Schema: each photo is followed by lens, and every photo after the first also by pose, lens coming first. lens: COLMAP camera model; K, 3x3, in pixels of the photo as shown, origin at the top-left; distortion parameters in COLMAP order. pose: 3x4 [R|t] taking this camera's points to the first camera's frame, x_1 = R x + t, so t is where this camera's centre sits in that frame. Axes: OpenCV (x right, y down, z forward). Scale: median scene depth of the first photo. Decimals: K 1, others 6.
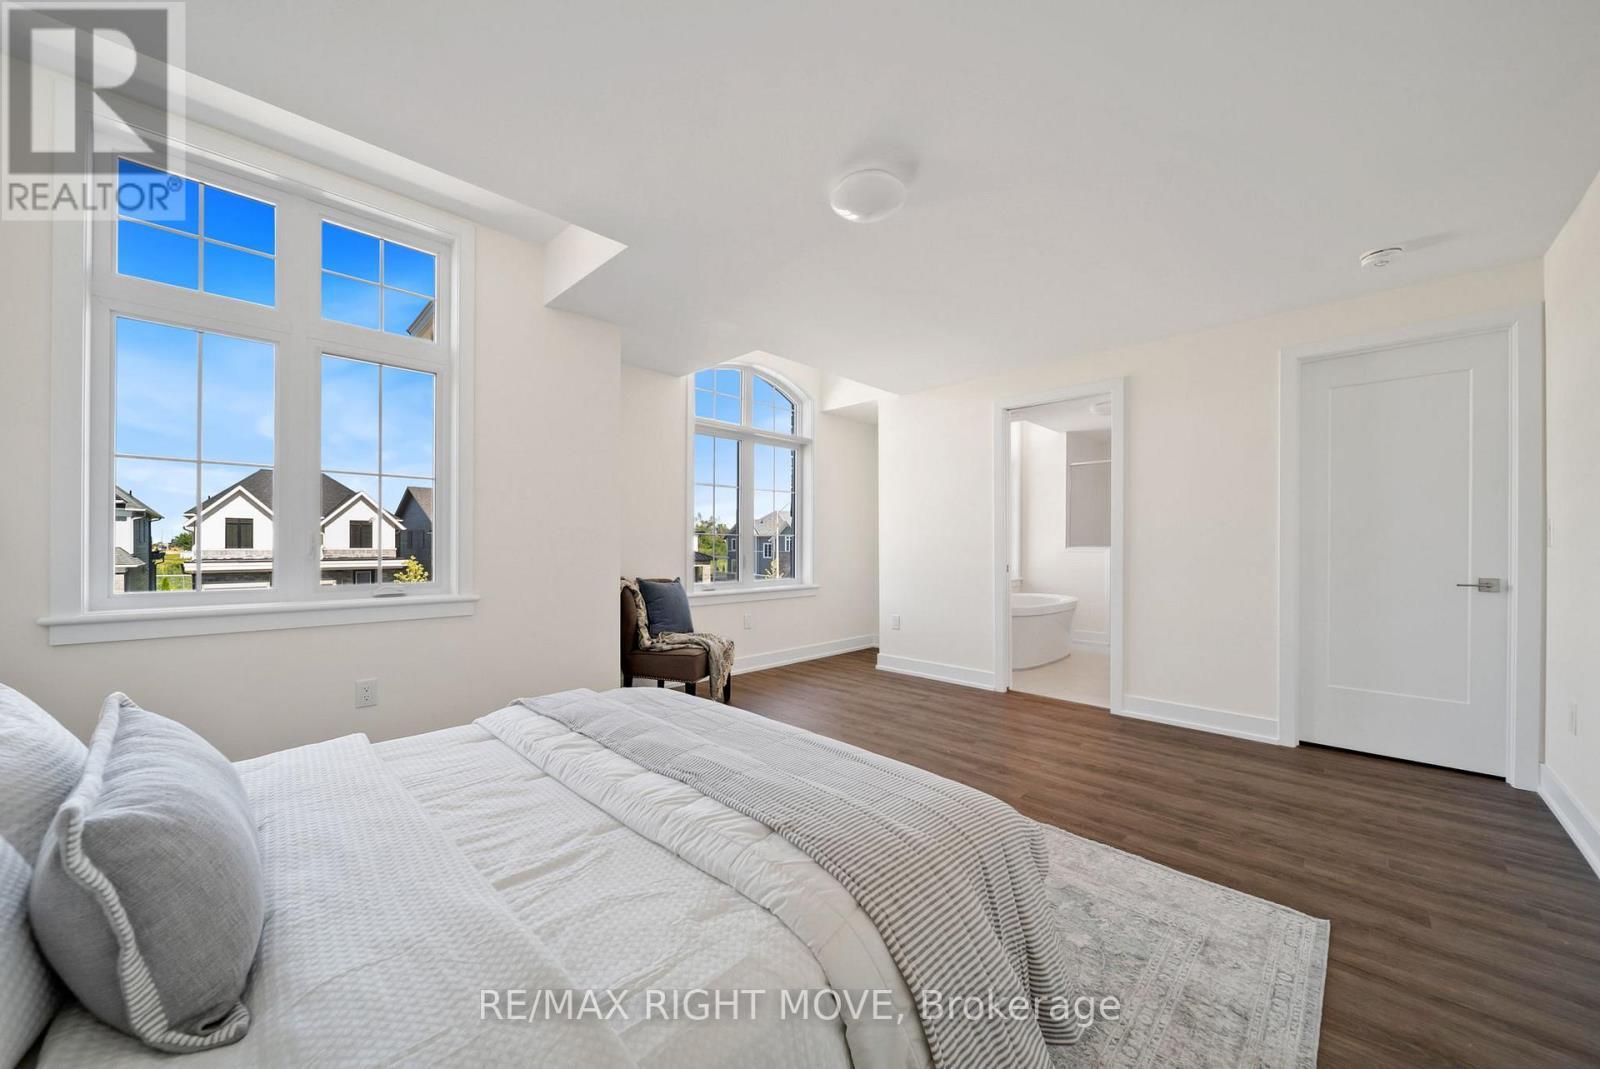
lens RADIAL K [[578.3, 0, 794.1], [0, 578.3, 542.8], [0, 0, 1]] dist [-0.001460, -0.000428]
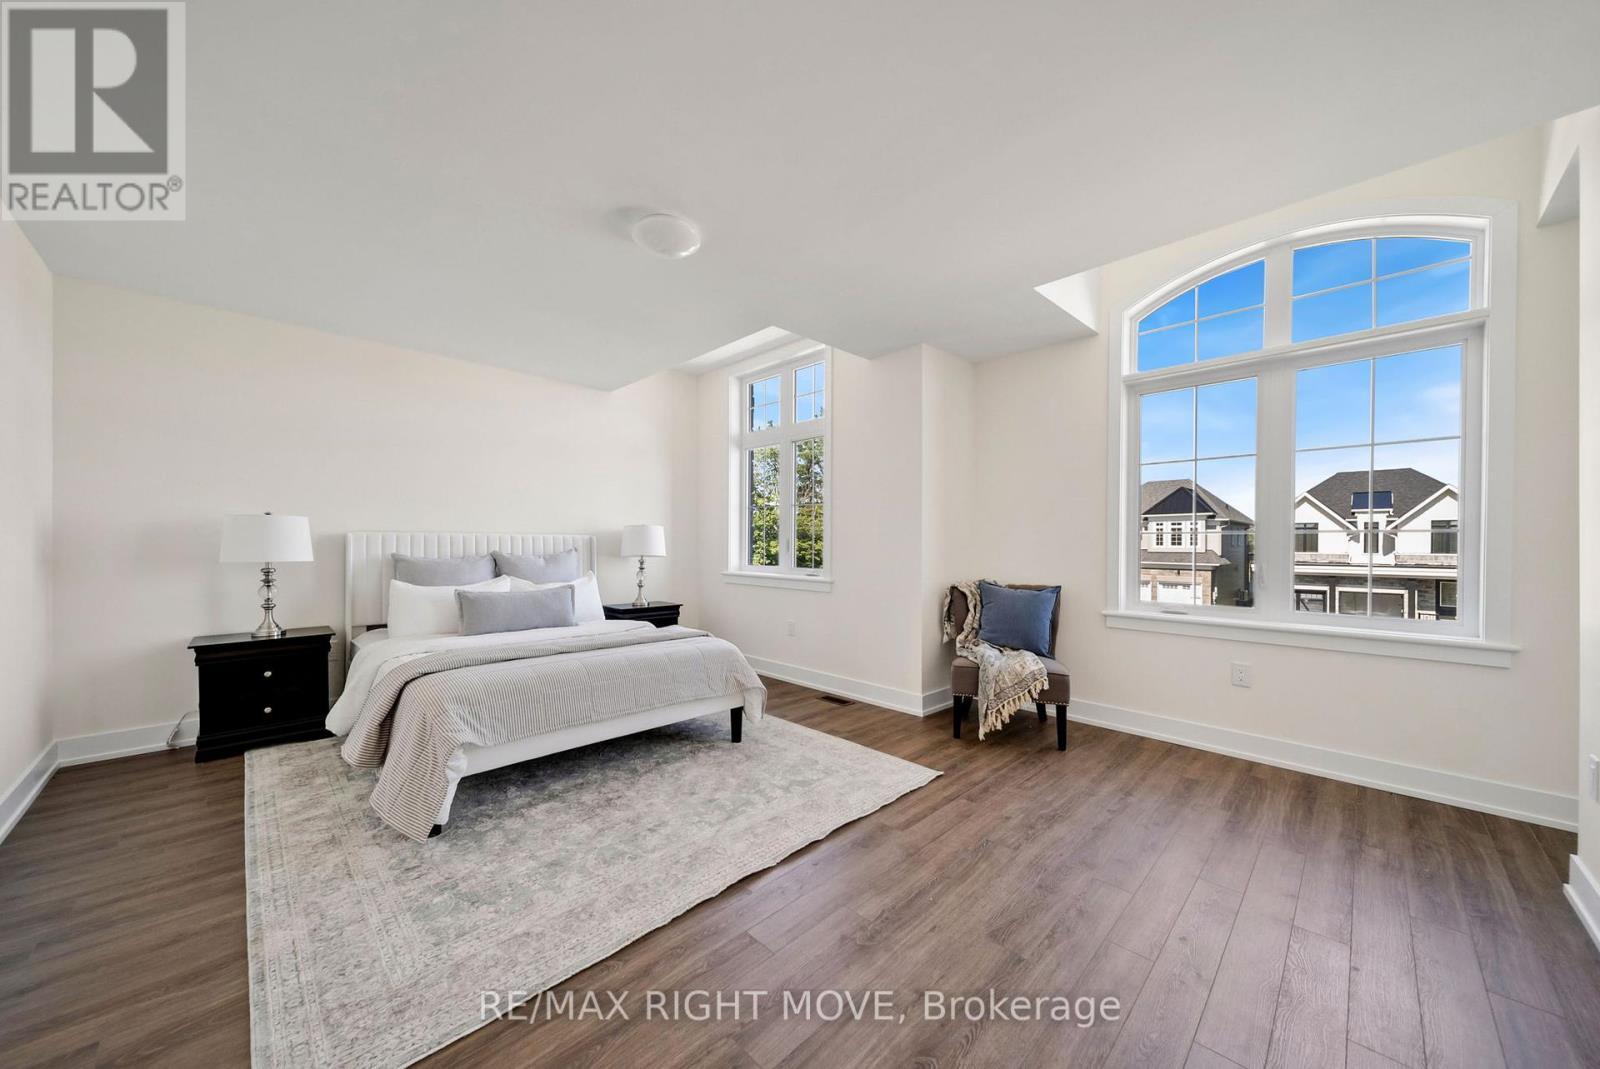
lens RADIAL K [[568.9, 0, 783.7], [0, 568.9, 547.2], [0, 0, 1]] dist [0.000096, -0.000049]
pose [[-0.017943, 0.003127, -0.999834, 0.728408], [-0.002856, 0.999991, 0.003179, 0.004822], [0.999835, 0.002913, -0.017934, 0.747390]]
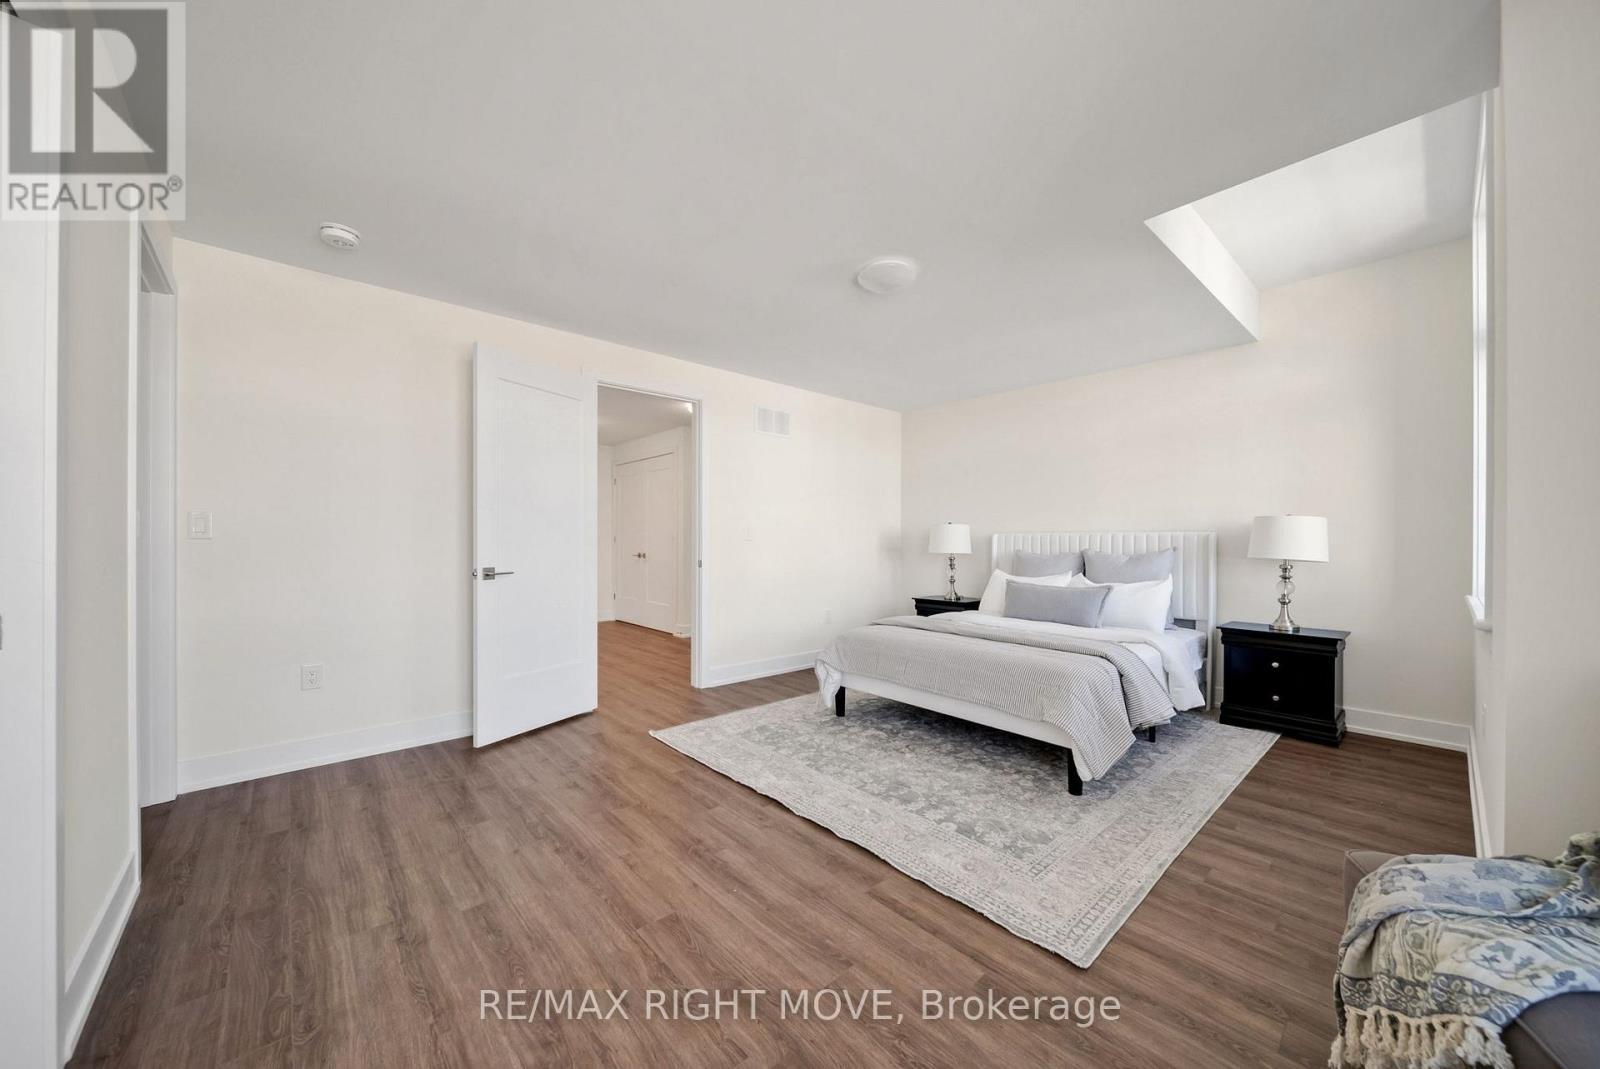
lens RADIAL K [[559.6, 0, 801.4], [0, 559.6, 550.9], [0, 0, 1]] dist [-0.001867, -0.000349]
pose [[-0.998531, -0.005809, 0.053862, 0.145973], [-0.004724, 0.999784, 0.020255, 0.000677], [-0.053968, 0.019971, -0.998343, 1.355918]]
